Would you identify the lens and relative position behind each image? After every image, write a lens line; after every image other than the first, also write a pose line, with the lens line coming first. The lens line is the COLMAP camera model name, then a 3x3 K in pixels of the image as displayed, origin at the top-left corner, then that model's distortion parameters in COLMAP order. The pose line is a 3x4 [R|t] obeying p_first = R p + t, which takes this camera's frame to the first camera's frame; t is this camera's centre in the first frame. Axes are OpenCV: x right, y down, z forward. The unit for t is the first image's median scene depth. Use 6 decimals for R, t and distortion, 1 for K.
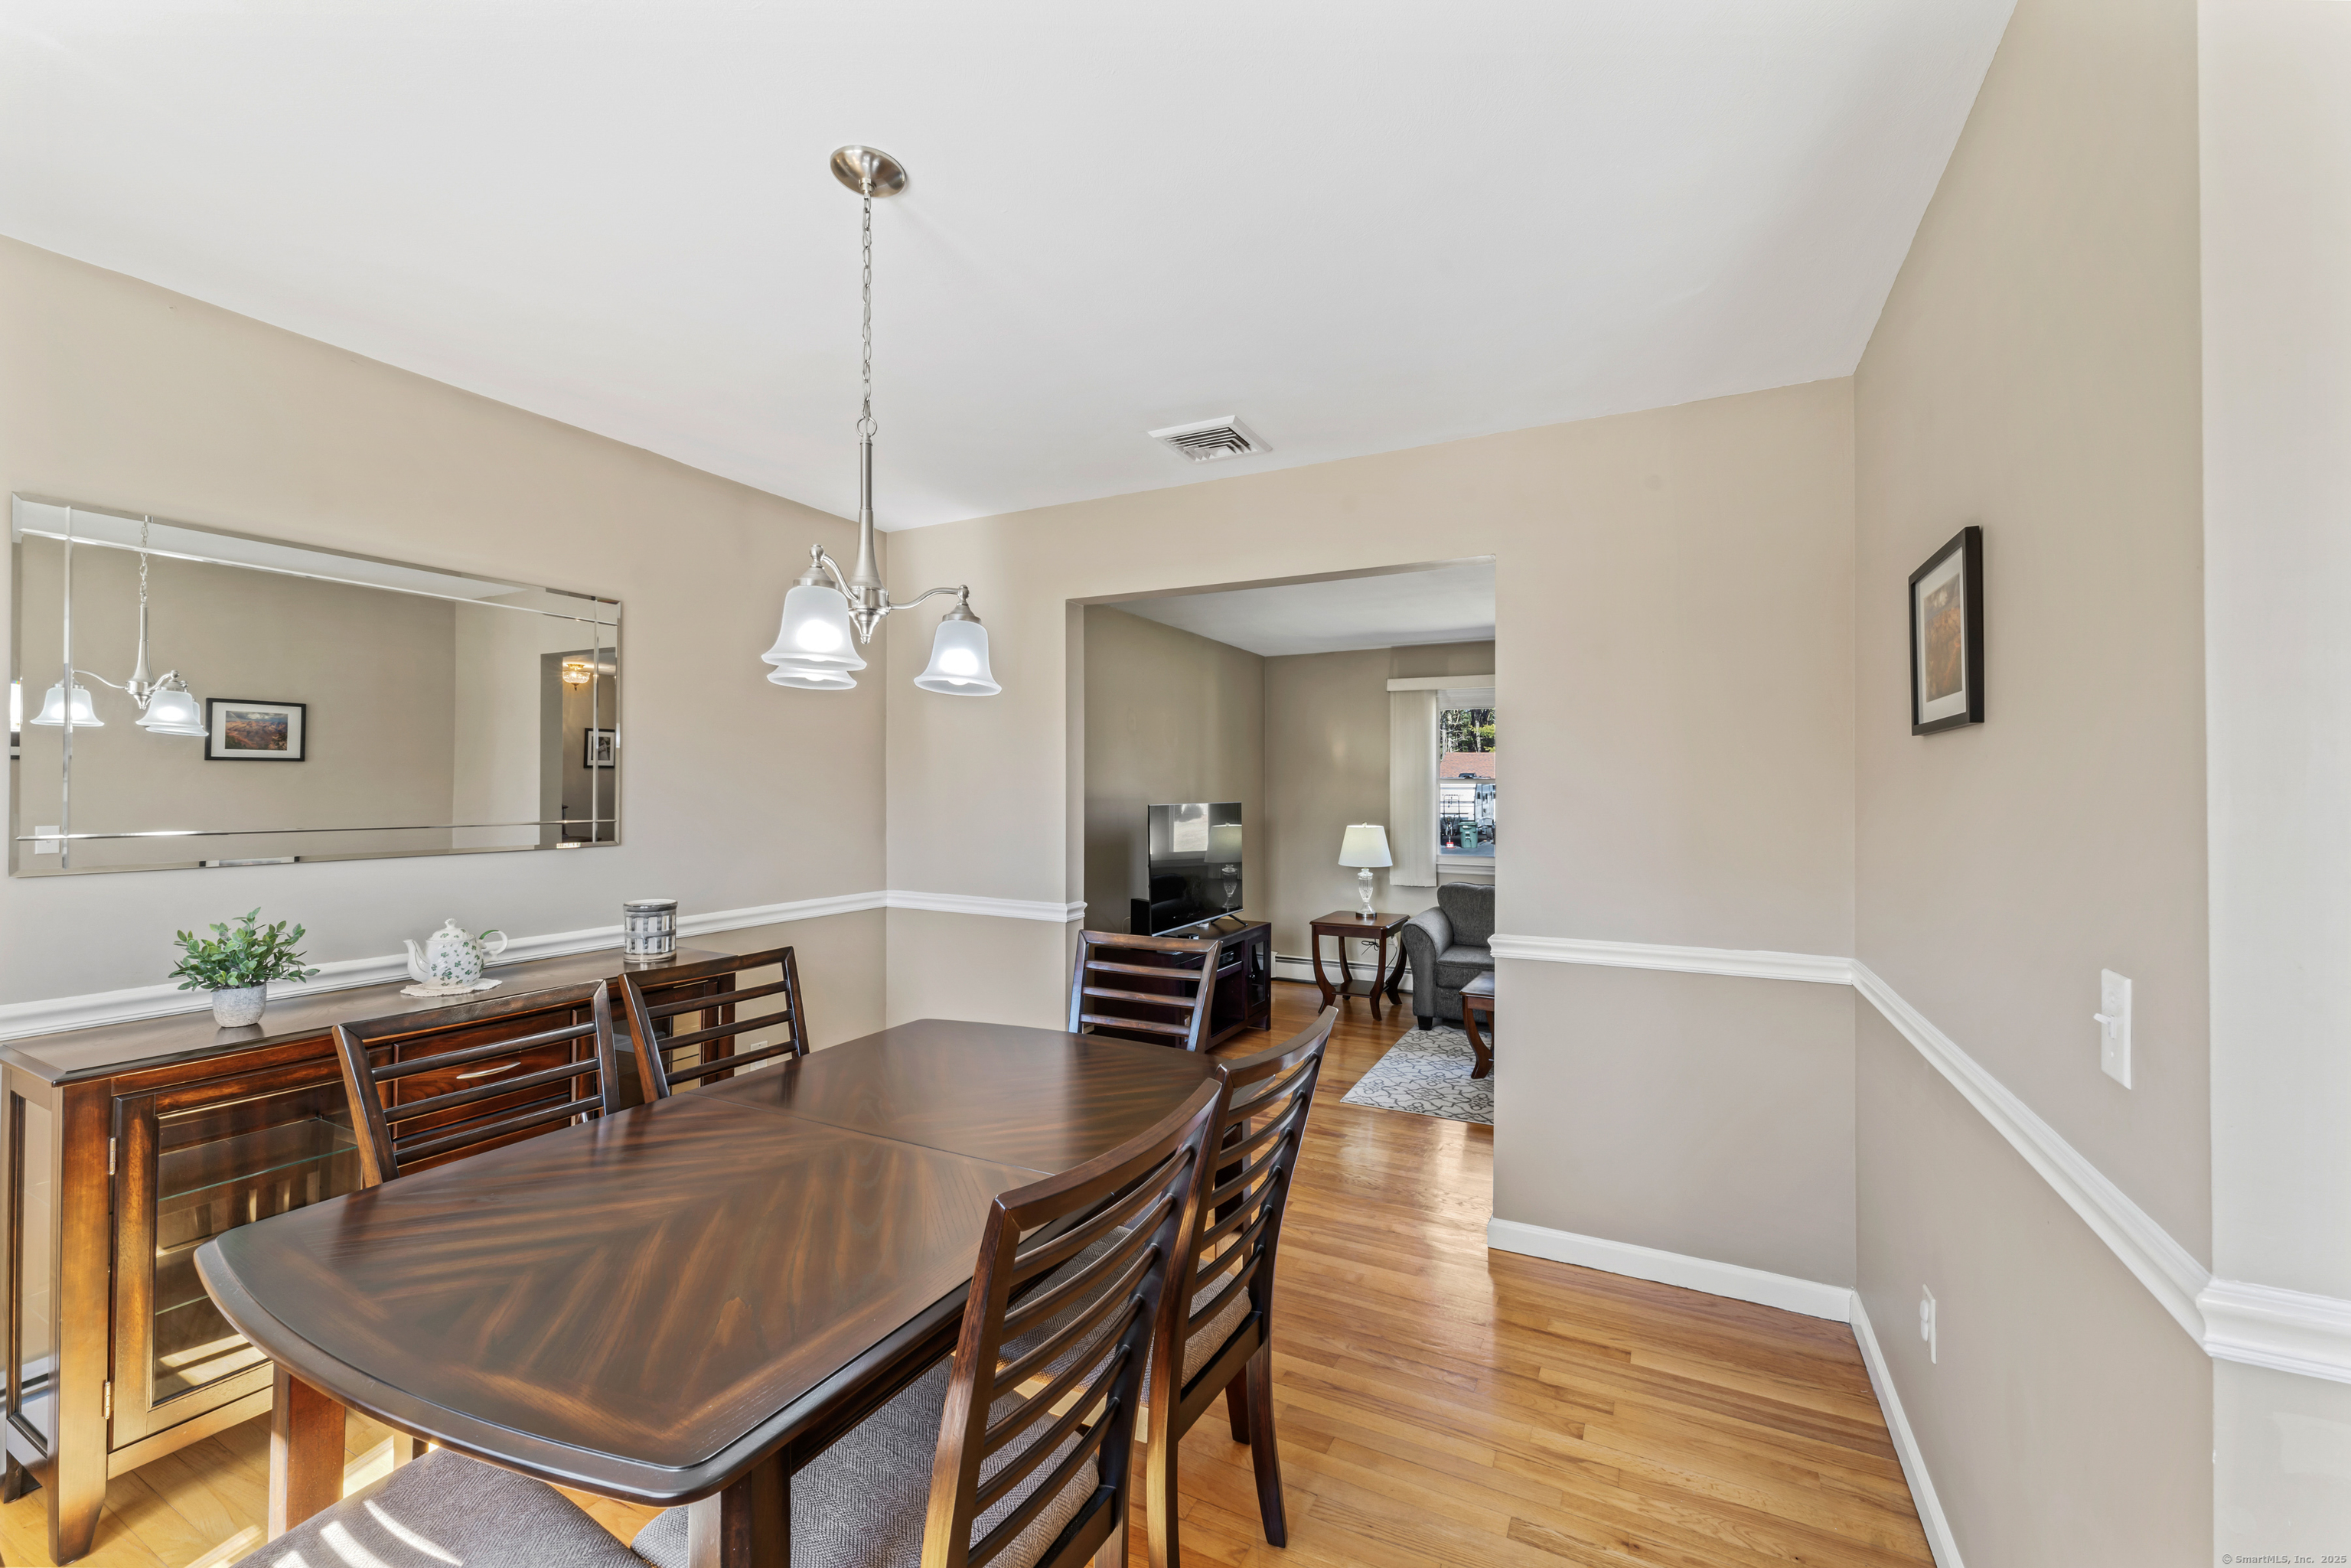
lens RADIAL K [[942.8, 0, 1179.7], [0, 942.8, 769.6], [0, 0, 1]] dist [0.006412, -0.000098]
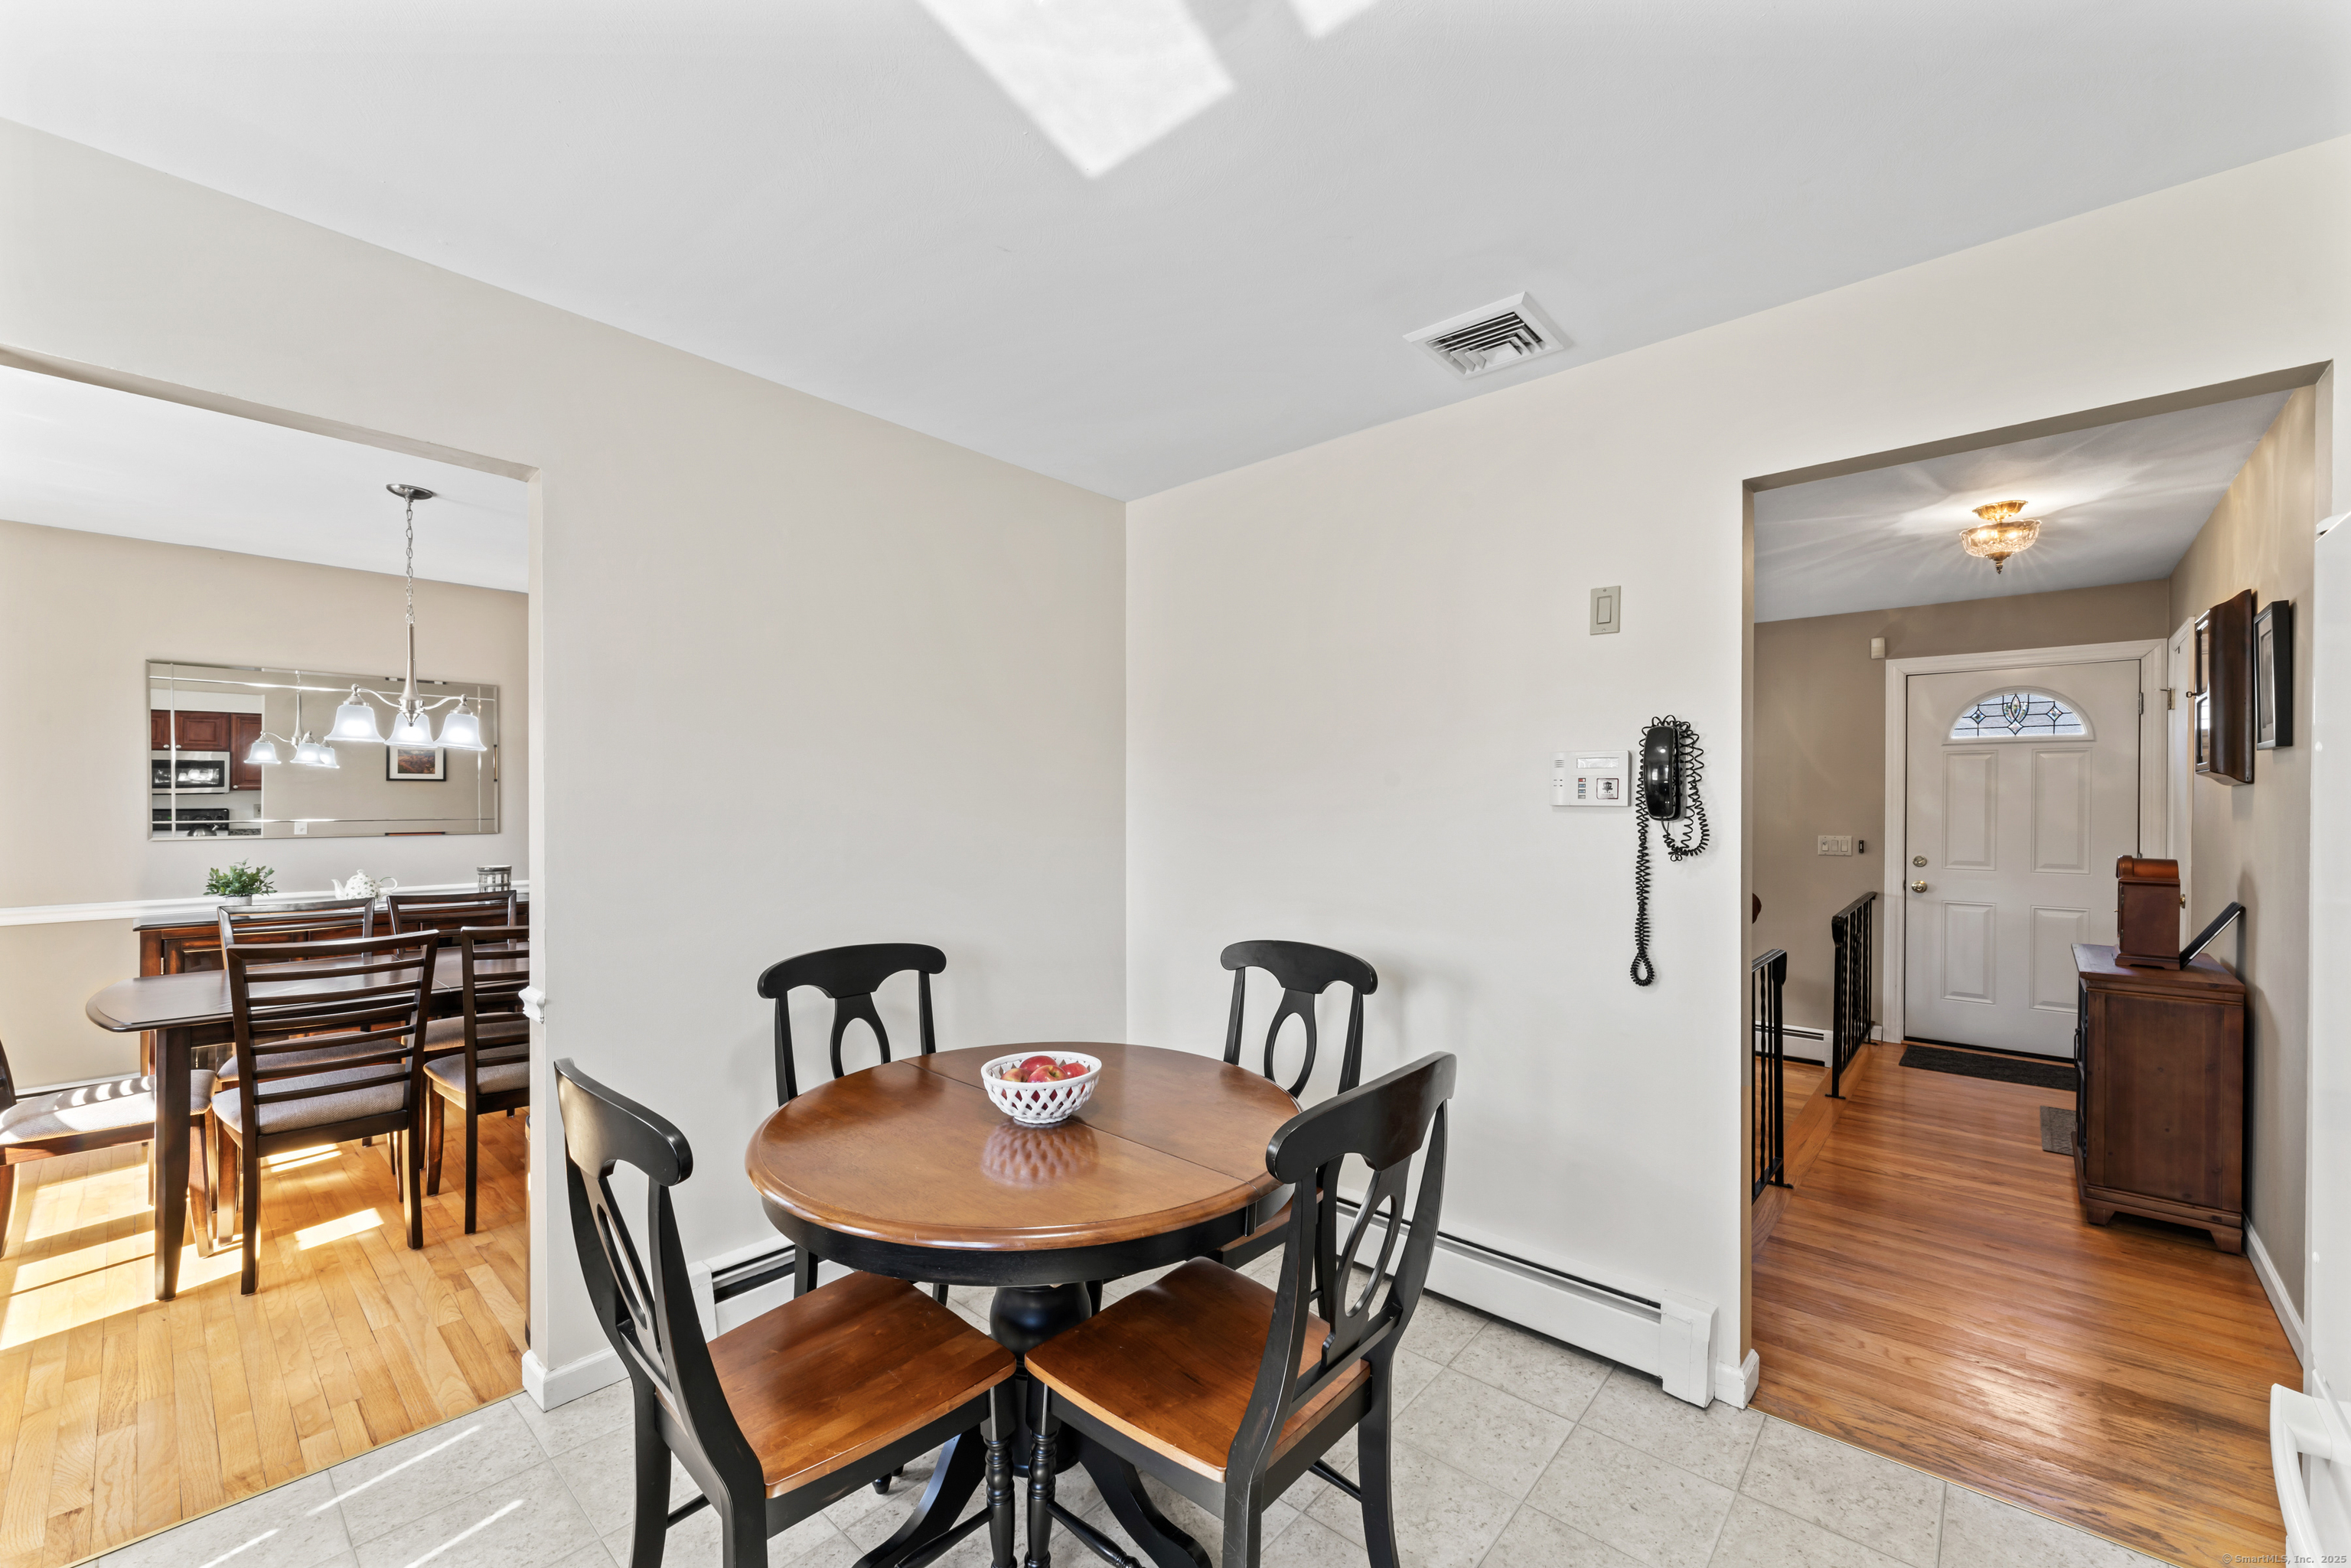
lens RADIAL K [[942.8, 0, 1162.8], [0, 942.8, 798.9], [0, 0, 1]] dist [0.006412, -0.000098]
pose [[0.963660, -0.001150, -0.267130, 1.047495], [0.007448, 0.999718, 0.022563, -0.008952], [0.267029, -0.023733, 0.963396, -0.305604]]
